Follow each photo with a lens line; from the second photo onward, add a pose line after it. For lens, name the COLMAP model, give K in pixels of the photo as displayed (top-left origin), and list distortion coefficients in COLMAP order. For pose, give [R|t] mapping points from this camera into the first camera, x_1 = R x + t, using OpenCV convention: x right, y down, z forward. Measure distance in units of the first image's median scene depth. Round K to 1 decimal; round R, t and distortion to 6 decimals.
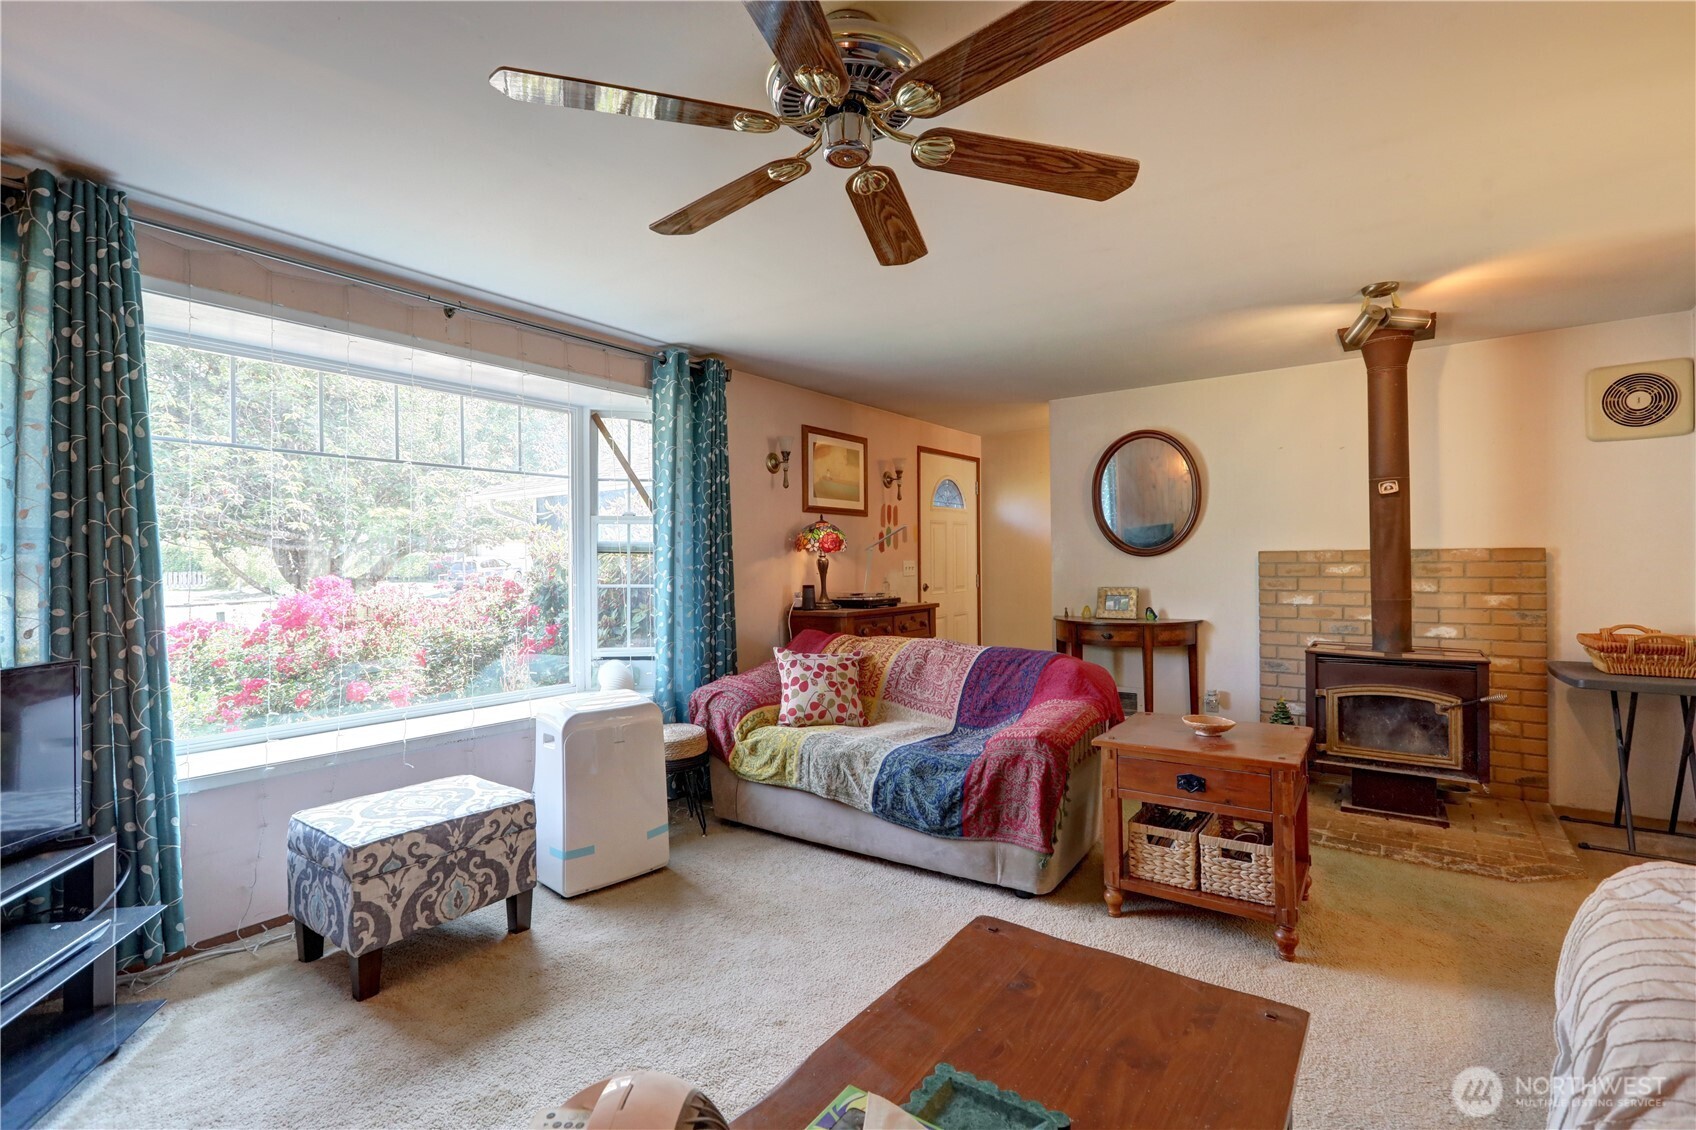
lens RADIAL K [[768.2, 0, 839.4], [0, 768.2, 561.2], [0, 0, 1]] dist [-0.000880, 0.000321]
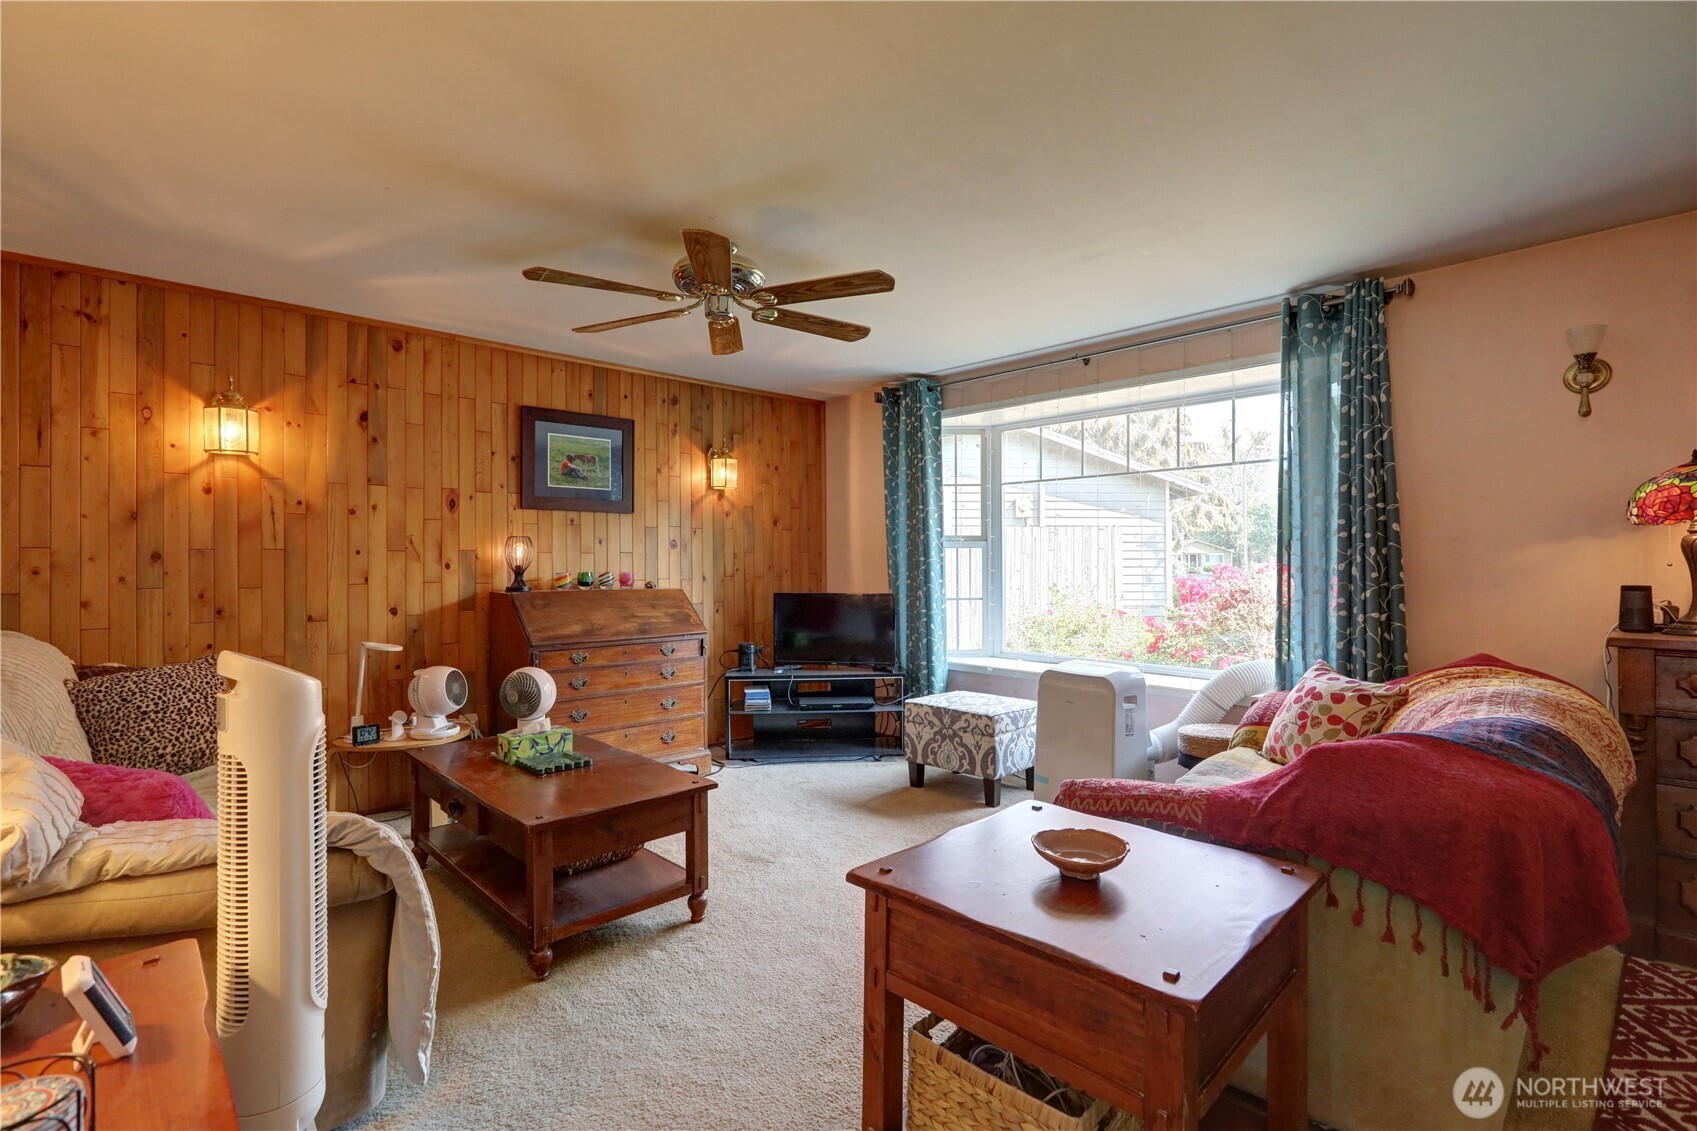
lens RADIAL K [[768.6, 0, 839.9], [0, 768.6, 561.7], [0, 0, 1]] dist [-0.000880, 0.000321]
pose [[-0.158300, 0.007311, -0.987364, 1.103291], [0.010649, 0.999927, 0.005696, 0.011257], [0.987334, -0.009613, -0.158366, 0.996321]]
